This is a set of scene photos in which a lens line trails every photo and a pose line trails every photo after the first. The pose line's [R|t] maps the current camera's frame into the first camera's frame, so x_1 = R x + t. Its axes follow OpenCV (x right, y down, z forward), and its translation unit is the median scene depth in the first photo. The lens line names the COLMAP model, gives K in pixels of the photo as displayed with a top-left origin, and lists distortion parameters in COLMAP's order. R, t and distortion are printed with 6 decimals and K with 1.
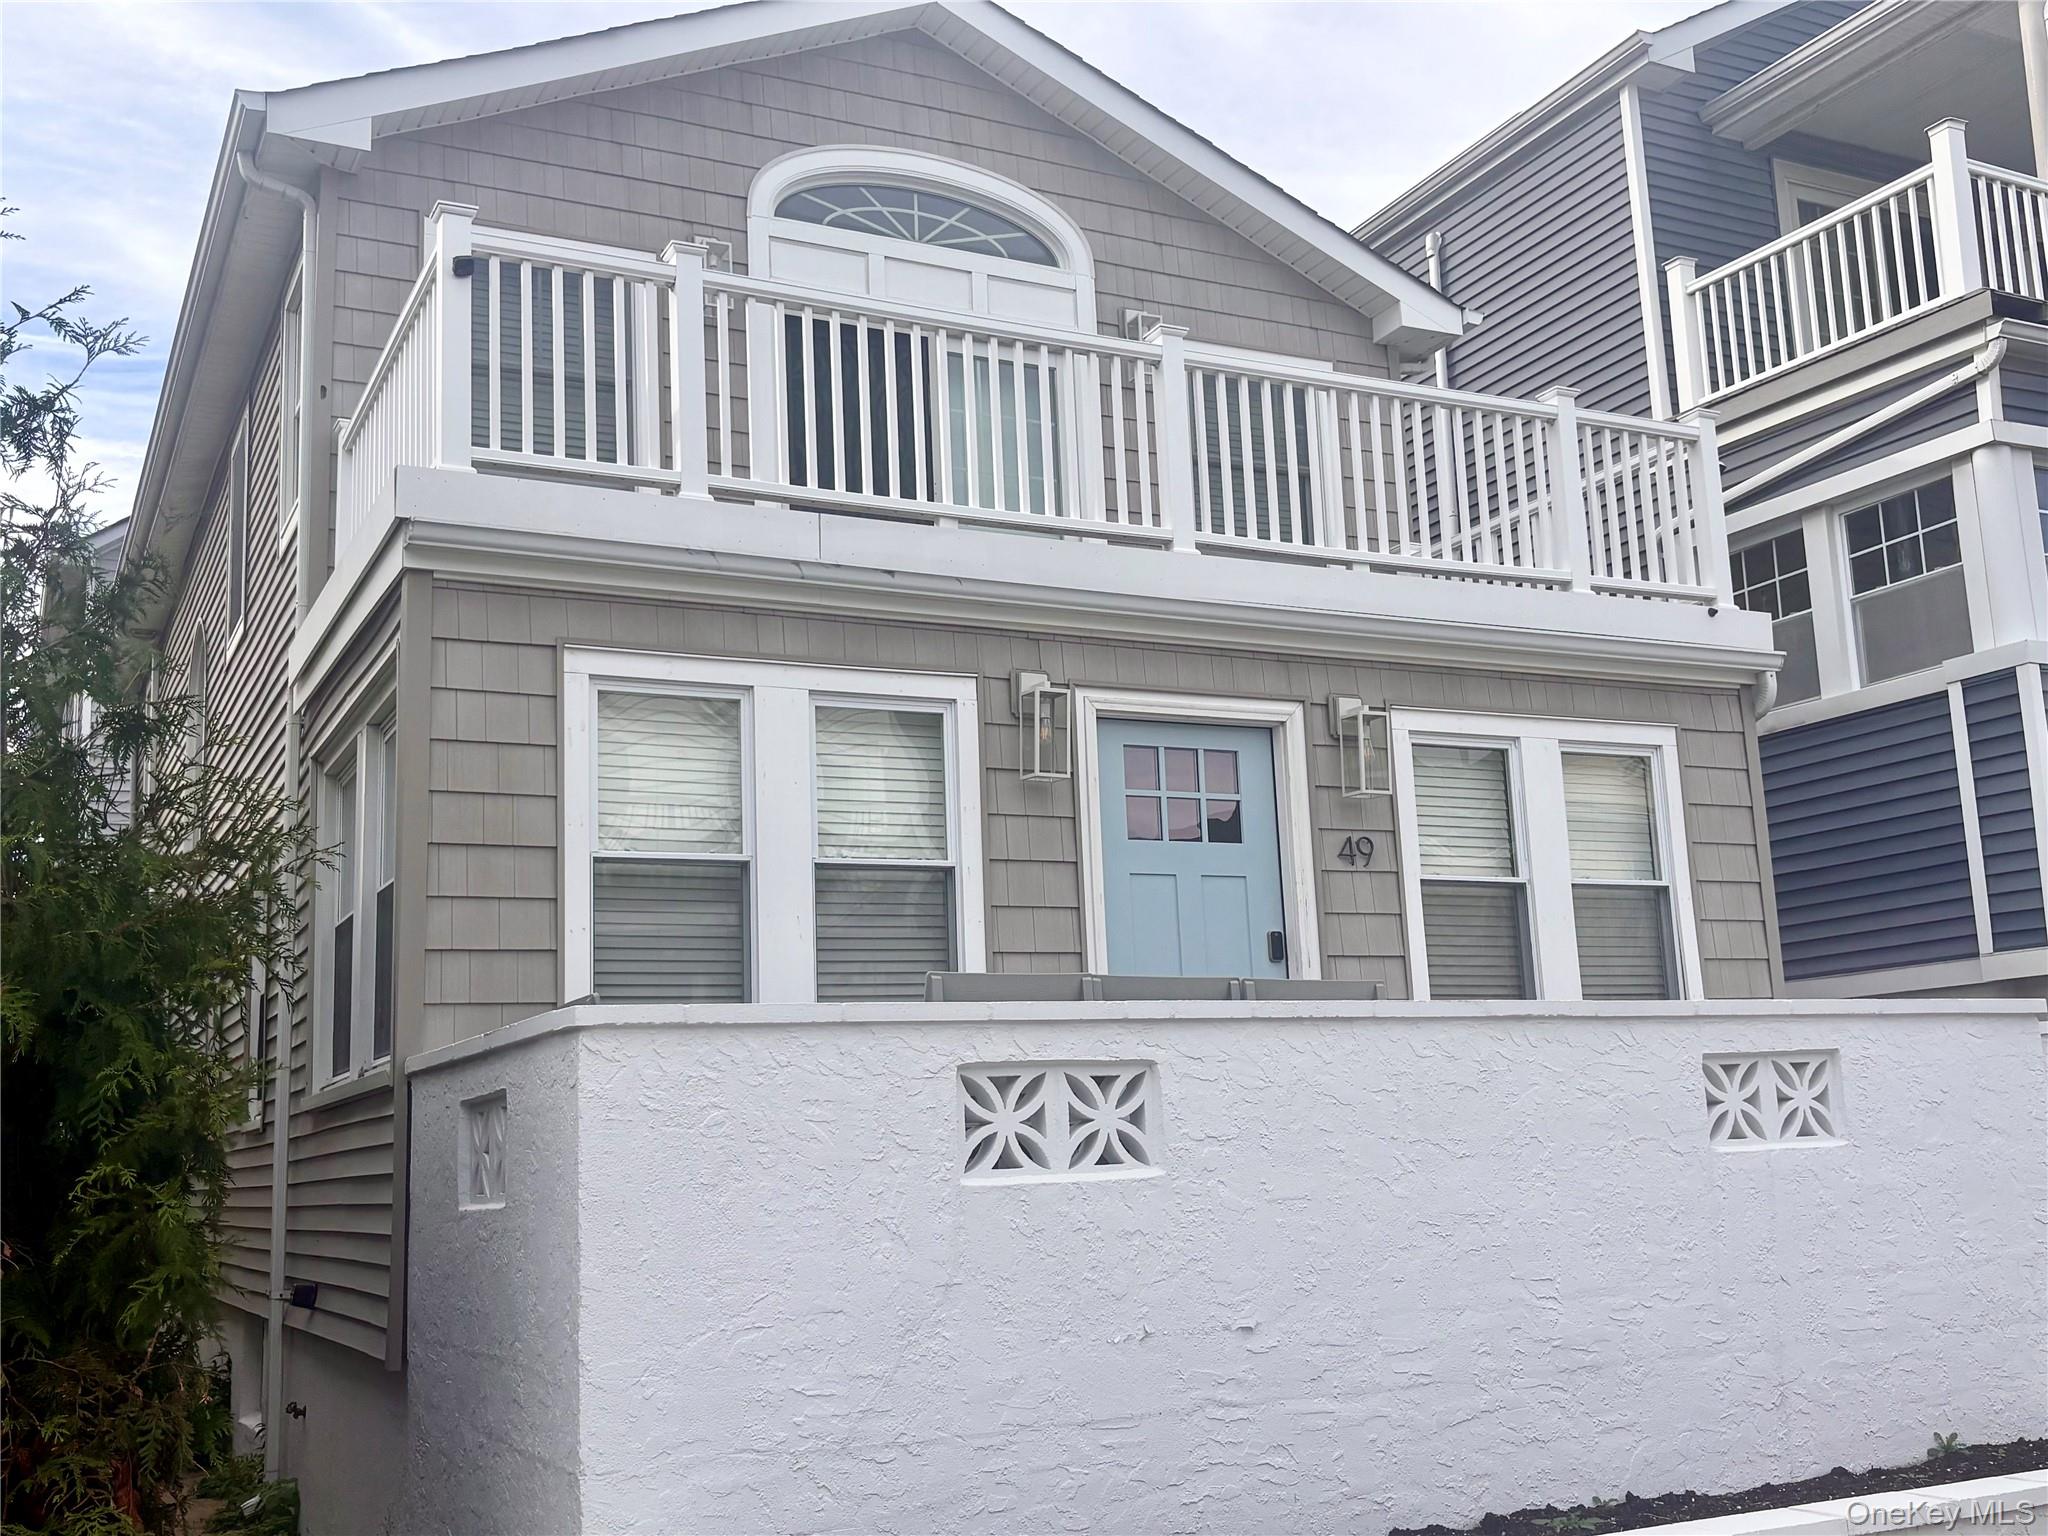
lens RADIAL K [[2059.6, 0, 1024.0], [0, 2059.6, 768.0], [0, 0, 1]] dist [0.161494, -0.493422]
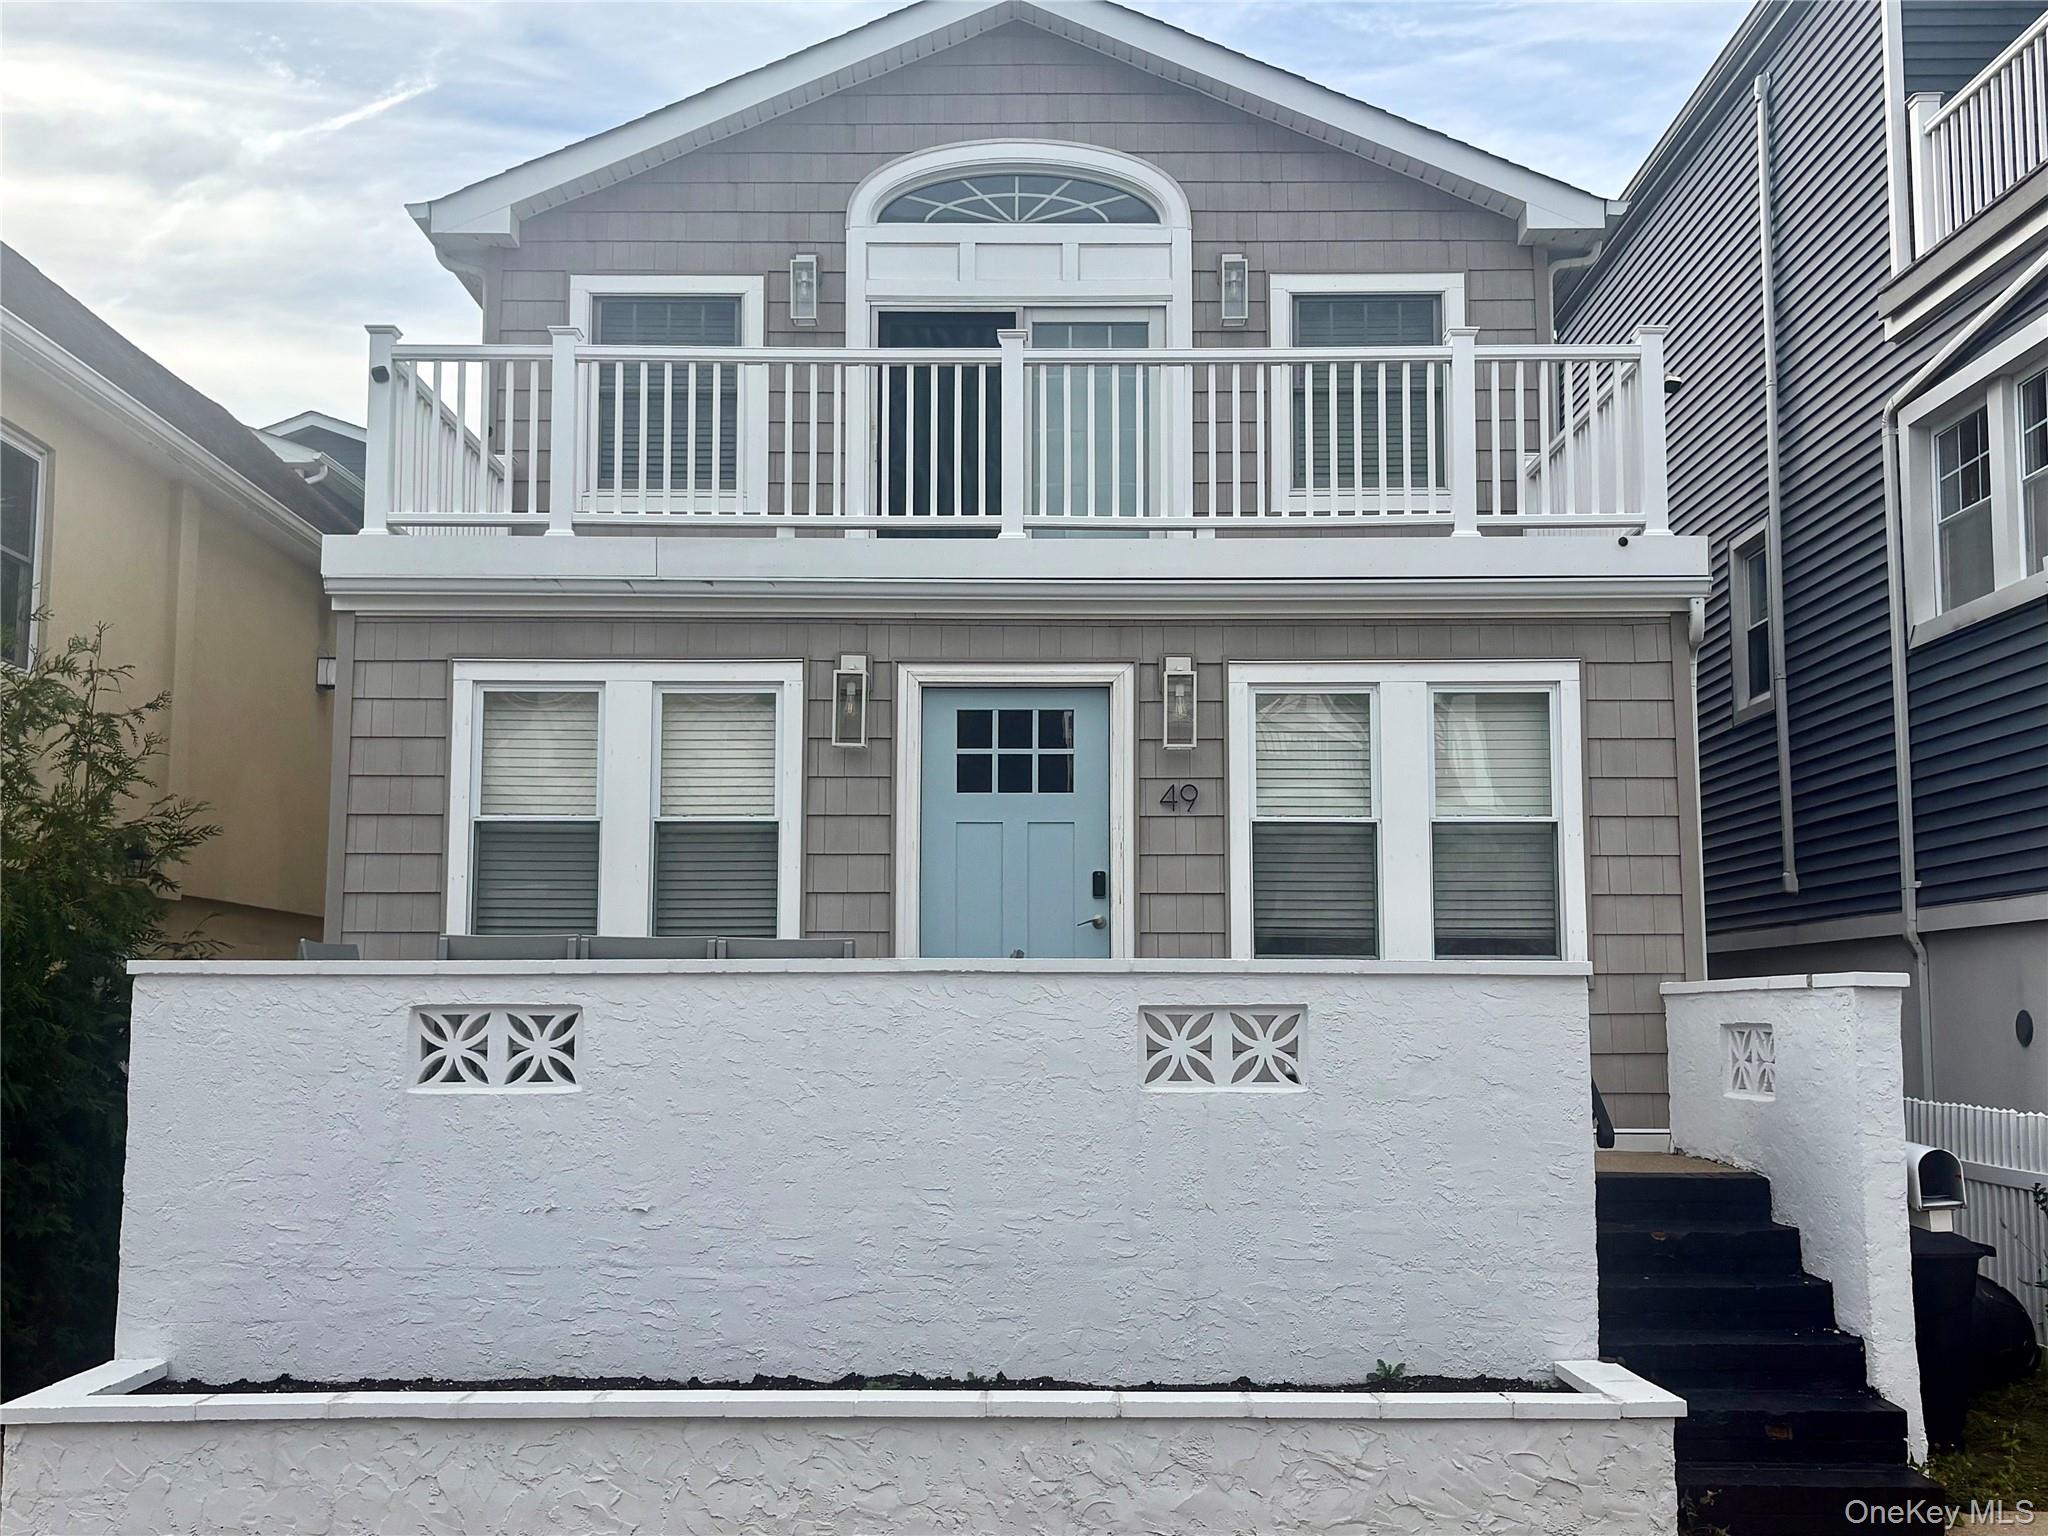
lens RADIAL K [[2187.9, 0, 1033.0], [0, 2187.9, 741.5], [0, 0, 1]] dist [0.191315, -0.639474]
pose [[0.891070, -0.013706, -0.453659, 0.691651], [0.044800, 0.997319, 0.057865, -0.067314], [0.451649, -0.071886, 0.889295, -0.073985]]
